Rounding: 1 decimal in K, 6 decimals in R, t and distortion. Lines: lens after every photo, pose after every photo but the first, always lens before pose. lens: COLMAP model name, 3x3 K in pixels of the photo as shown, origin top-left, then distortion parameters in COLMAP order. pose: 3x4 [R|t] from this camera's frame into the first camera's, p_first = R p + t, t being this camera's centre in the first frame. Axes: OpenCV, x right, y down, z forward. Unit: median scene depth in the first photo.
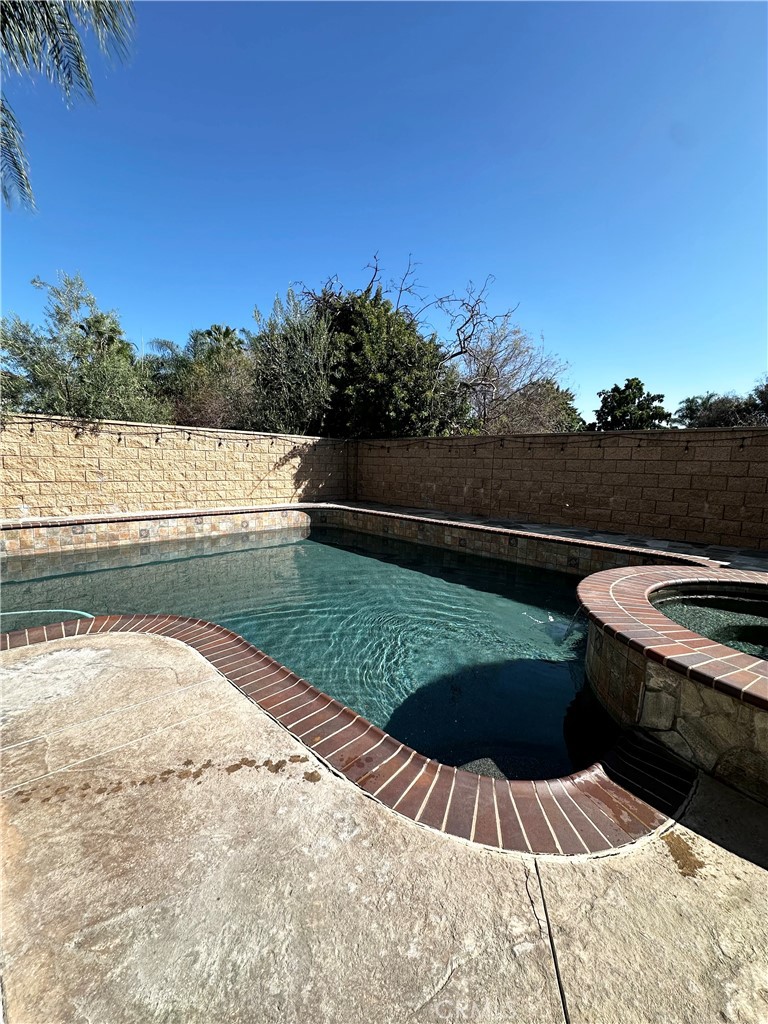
lens RADIAL K [[409.6, 0, 383.1], [0, 409.6, 511.1], [0, 0, 1]] dist [-0.003209, 0.000514]
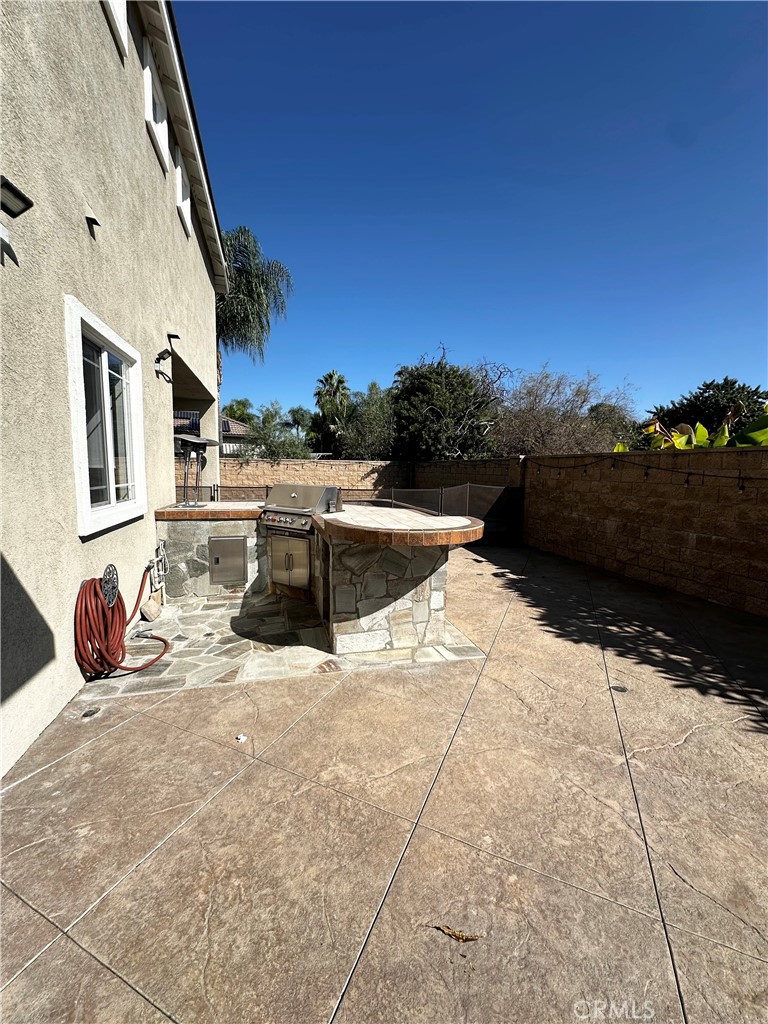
lens RADIAL K [[409.6, 0, 382.6], [0, 409.6, 514.6], [0, 0, 1]] dist [-0.003209, 0.000514]
pose [[0.867292, 0.040293, -0.496166, 0.969814], [-0.047440, 0.998872, -0.001808, 0.068487], [0.495534, 0.025106, 0.868226, -0.721286]]
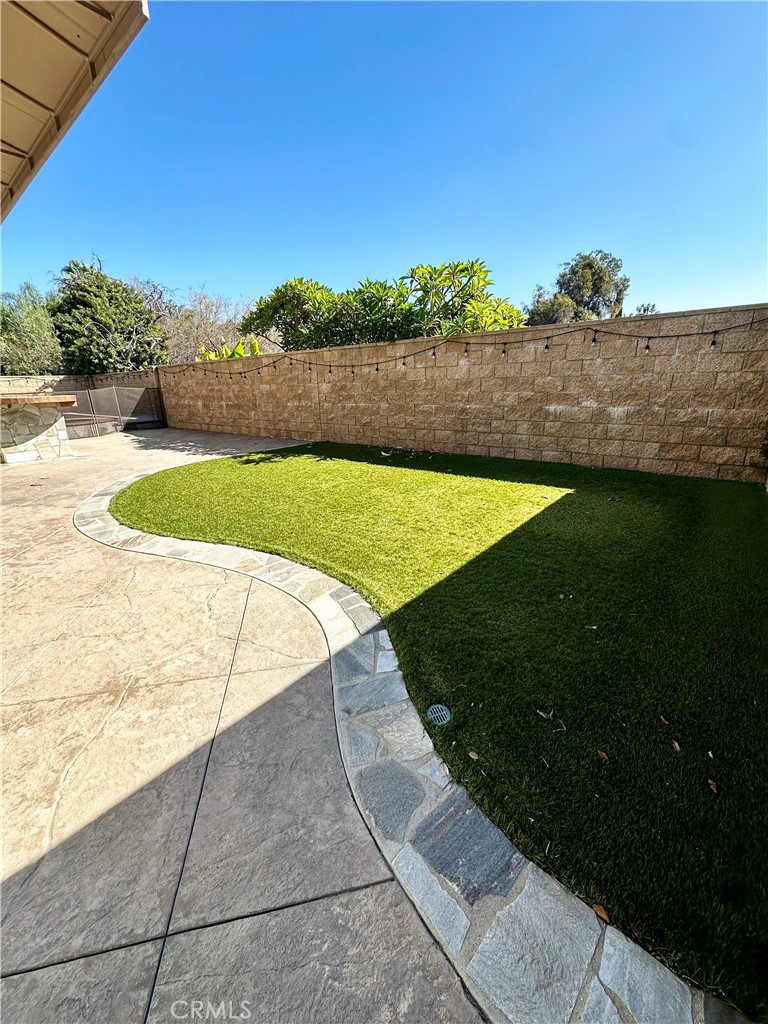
lens RADIAL K [[409.6, 0, 386.2], [0, 409.6, 513.8], [0, 0, 1]] dist [-0.003209, 0.000514]
pose [[0.994191, -0.082566, 0.069046, 1.535315], [0.067264, 0.977426, 0.200284, 0.211065], [-0.084024, -0.194476, 0.977302, -1.411024]]
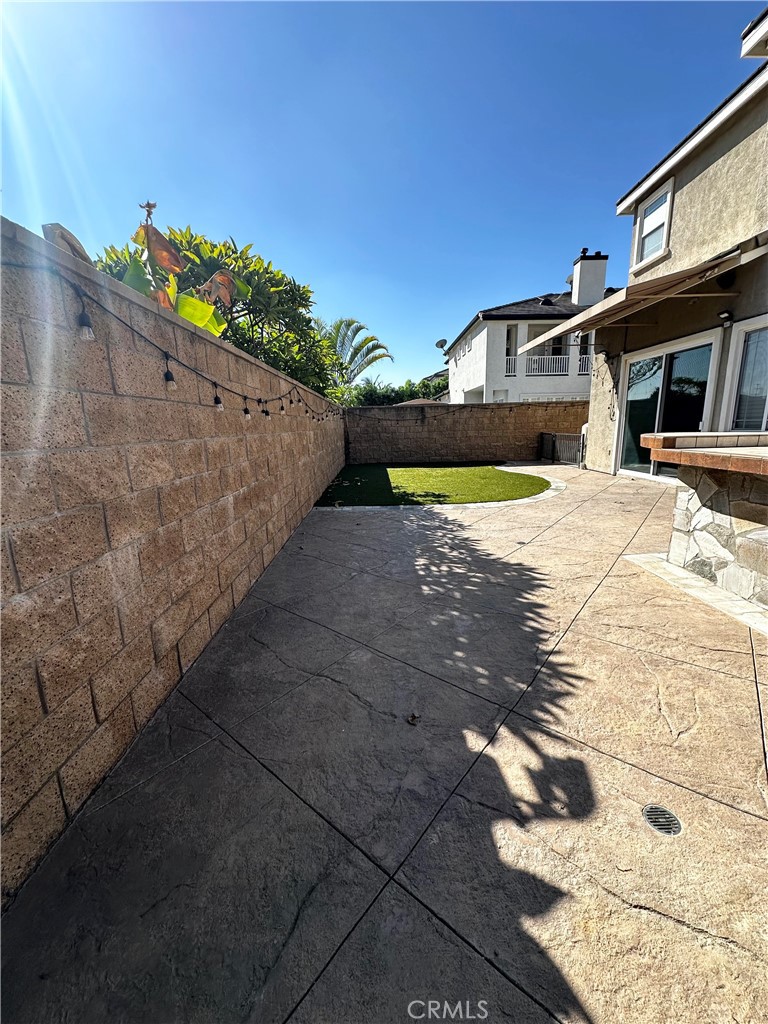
lens RADIAL K [[409.6, 0, 383.7], [0, 409.6, 517.2], [0, 0, 1]] dist [-0.003209, 0.000514]
pose [[-0.710623, -0.162382, 0.684578, 0.700437], [0.087721, 0.944961, 0.315203, -0.019402], [-0.698084, 0.284043, -0.657266, 0.331946]]
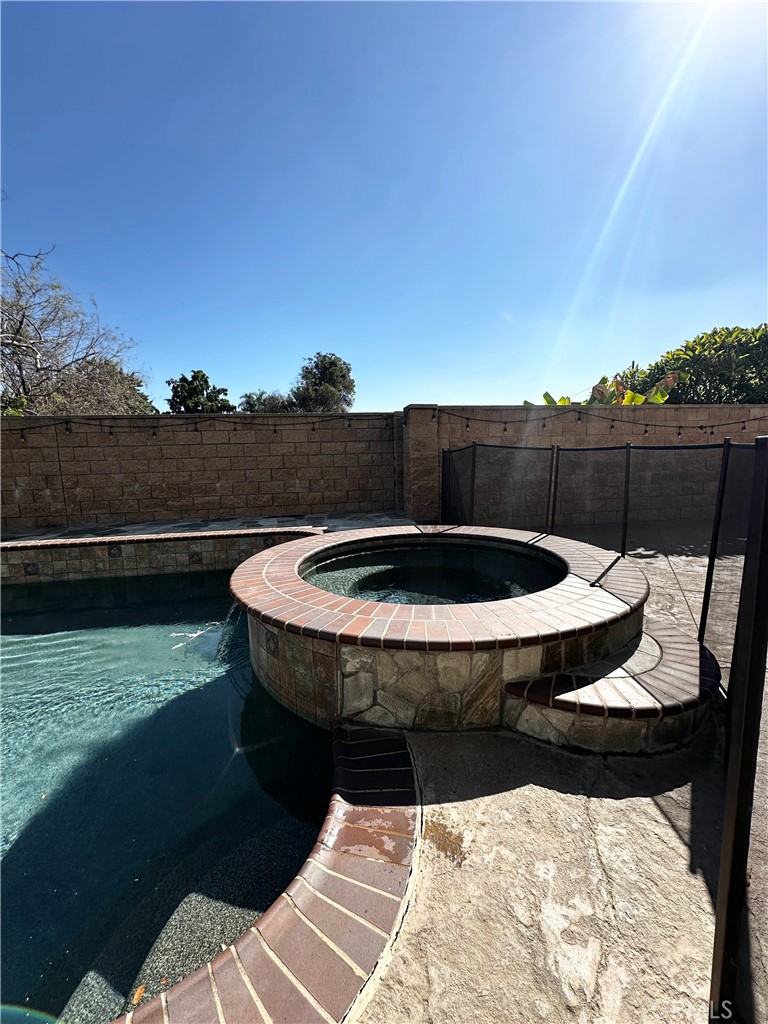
lens RADIAL K [[409.6, 0, 387.7], [0, 409.6, 511.8], [0, 0, 1]] dist [-0.003209, 0.000514]
pose [[0.578334, -0.153806, 0.801170, 0.004486], [0.134945, 0.986574, 0.091987, -0.001174], [-0.804562, 0.054915, 0.591325, 0.100003]]
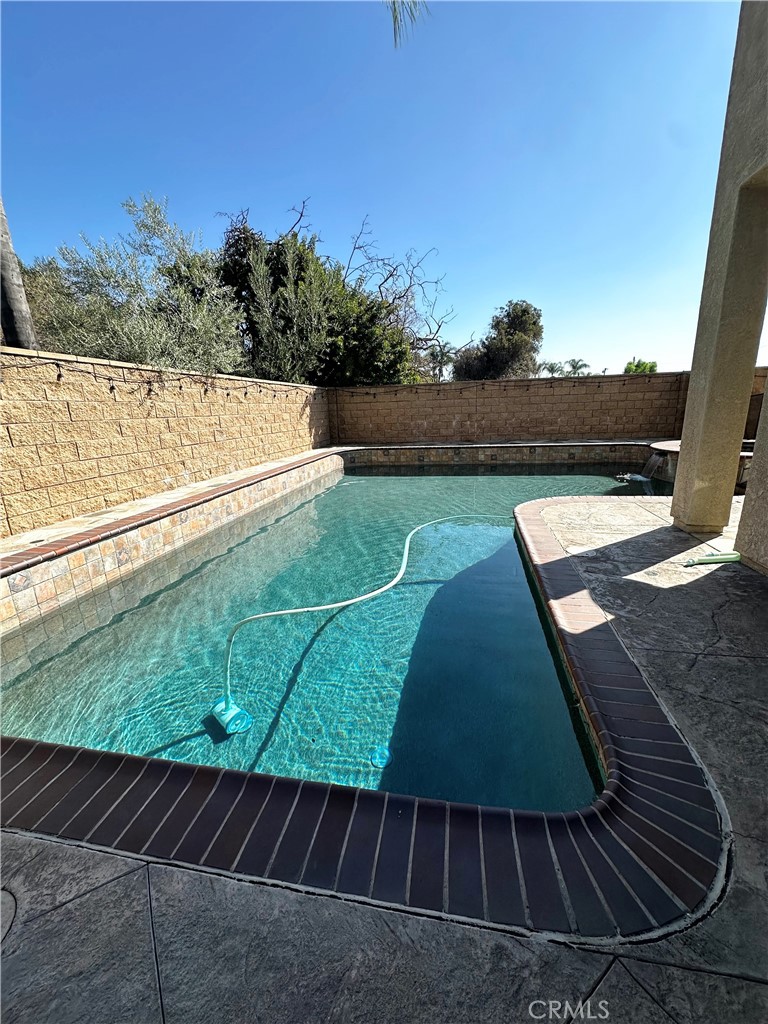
lens RADIAL K [[409.6, 0, 383.9], [0, 409.6, 511.9], [0, 0, 1]] dist [-0.003209, 0.000514]
pose [[0.829822, -0.190642, 0.524453, -0.897539], [0.120801, 0.978918, 0.164703, -0.020086], [-0.544796, -0.073319, 0.835357, -0.022018]]
